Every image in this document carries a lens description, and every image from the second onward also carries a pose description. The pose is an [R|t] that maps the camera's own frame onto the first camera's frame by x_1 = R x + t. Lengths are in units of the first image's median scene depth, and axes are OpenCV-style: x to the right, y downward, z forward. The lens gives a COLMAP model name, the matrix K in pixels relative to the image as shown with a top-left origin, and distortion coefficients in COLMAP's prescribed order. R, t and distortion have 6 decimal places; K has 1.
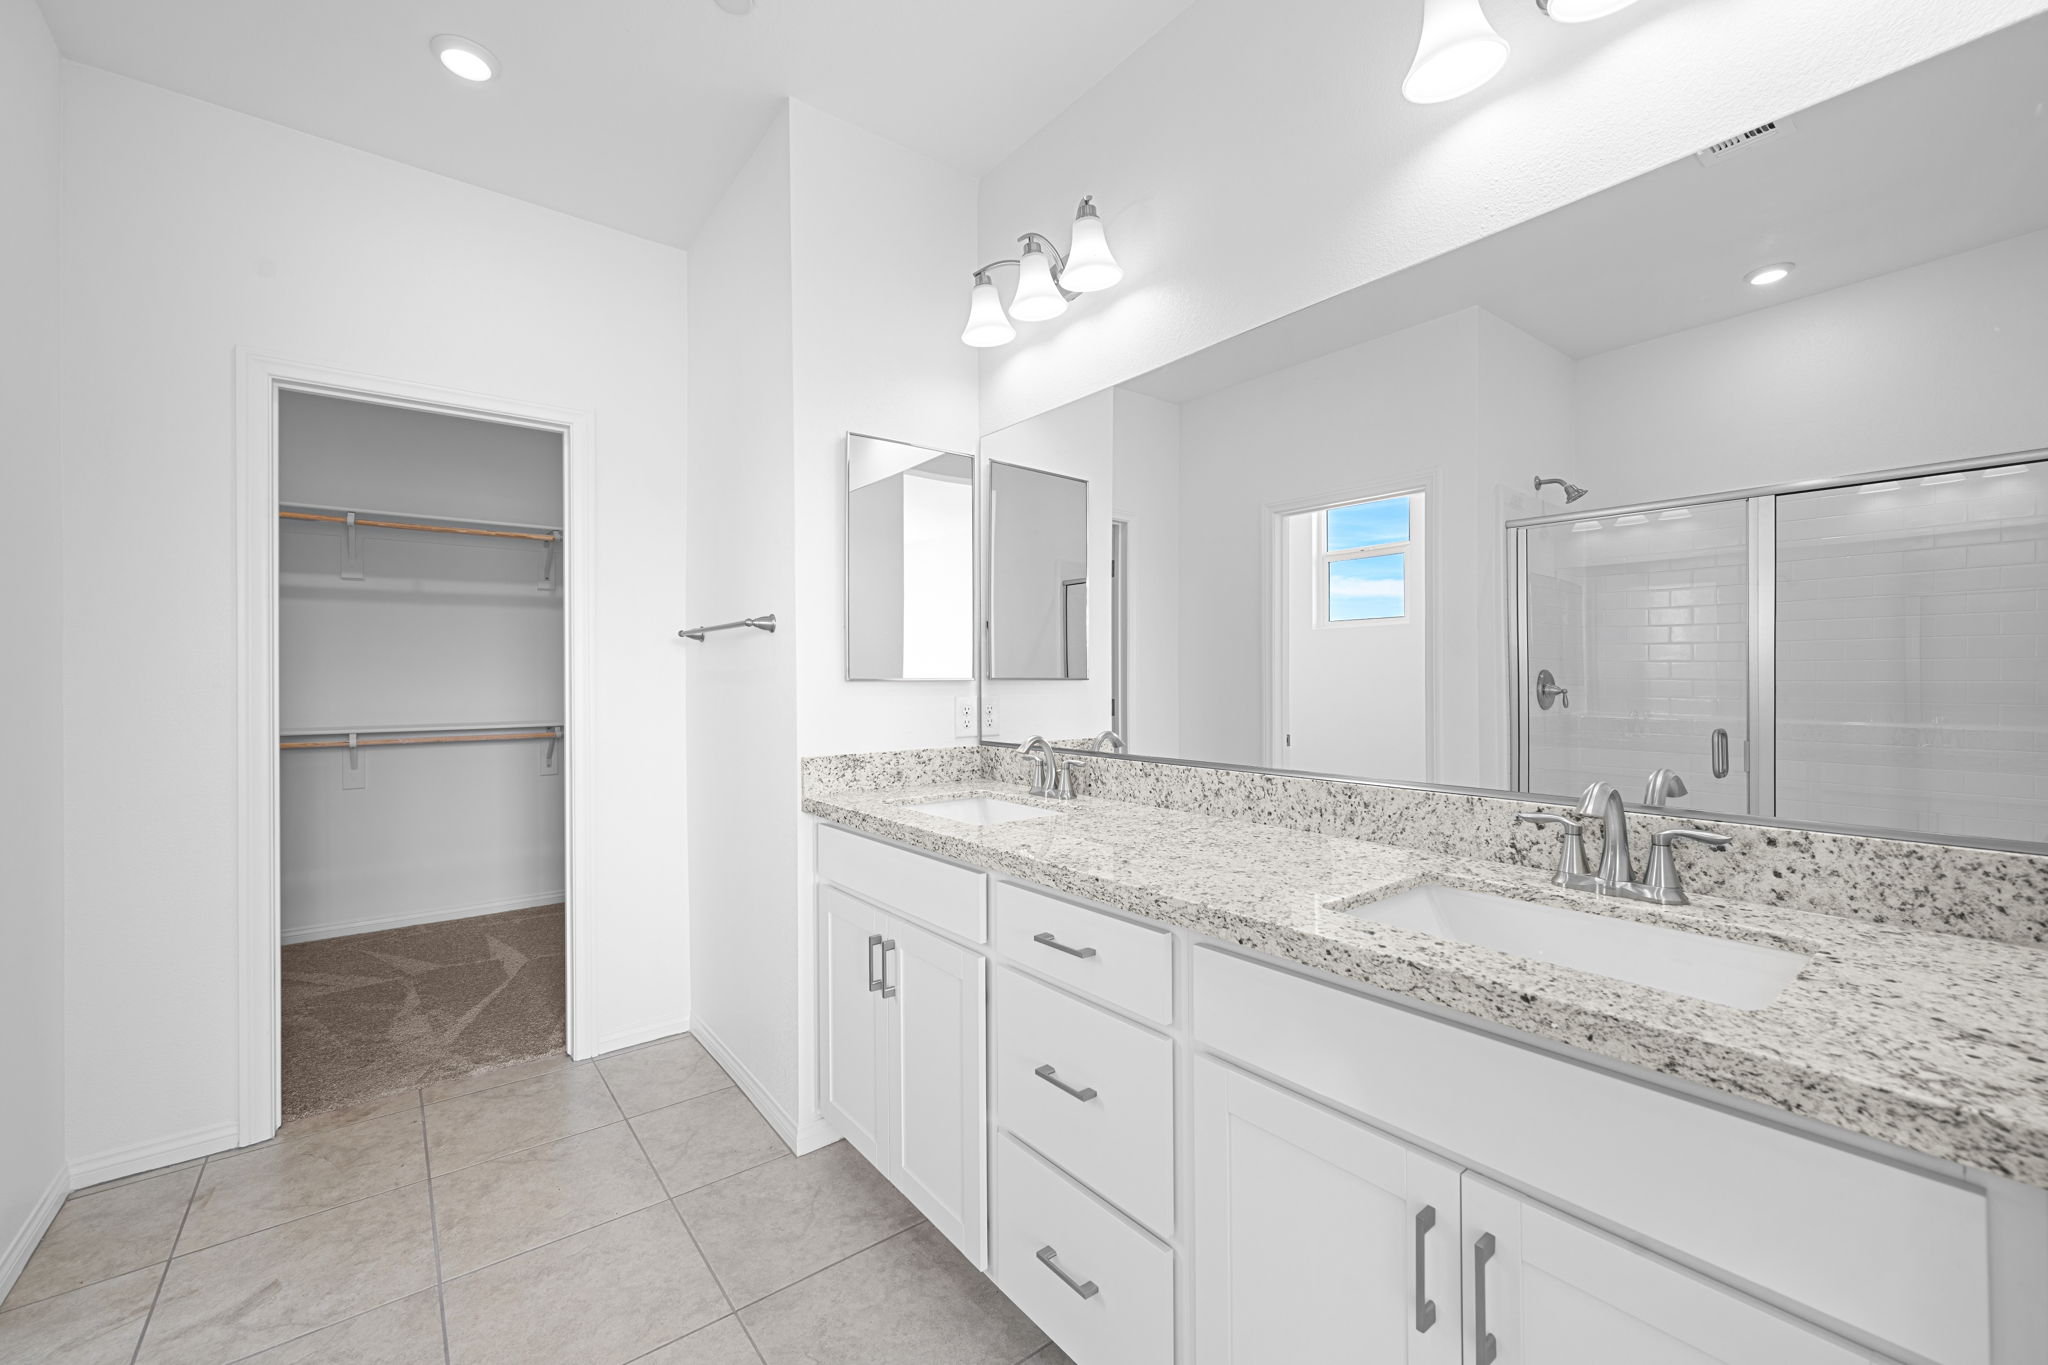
lens RADIAL K [[811.1, 0, 1029.0], [0, 811.1, 675.4], [0, 0, 1]] dist [0.001612, 0.000202]
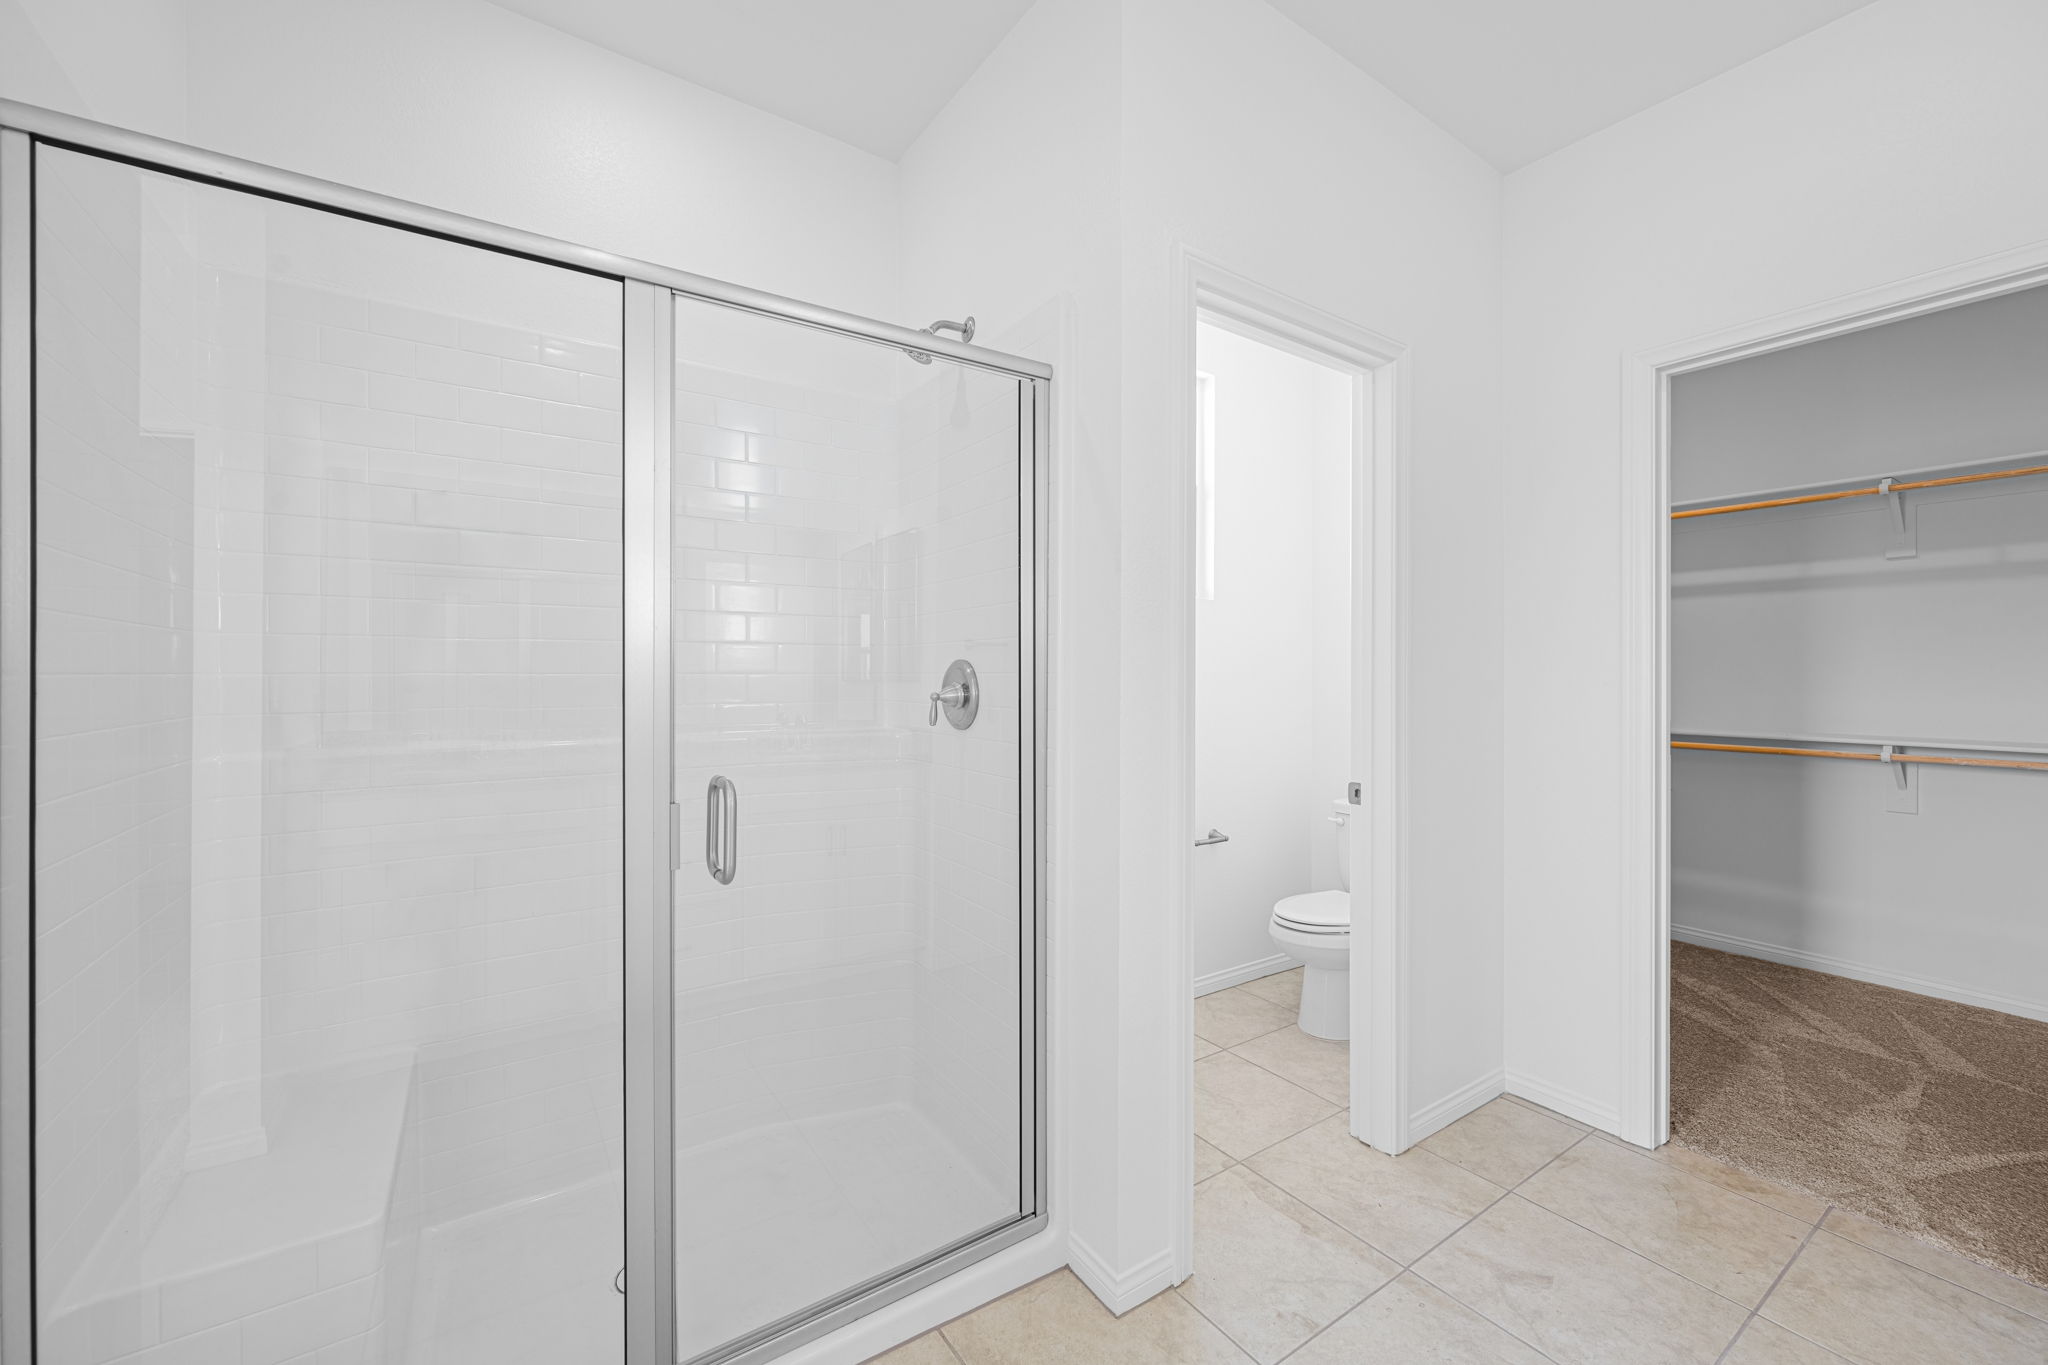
lens RADIAL K [[811.1, 0, 1030.9], [0, 811.1, 680.0], [0, 0, 1]] dist [0.001612, 0.000202]
pose [[-0.065798, 0.012471, -0.997755, 0.081001], [-0.002484, 0.999917, 0.012661, -0.005626], [0.997830, 0.003311, -0.065762, 0.300085]]
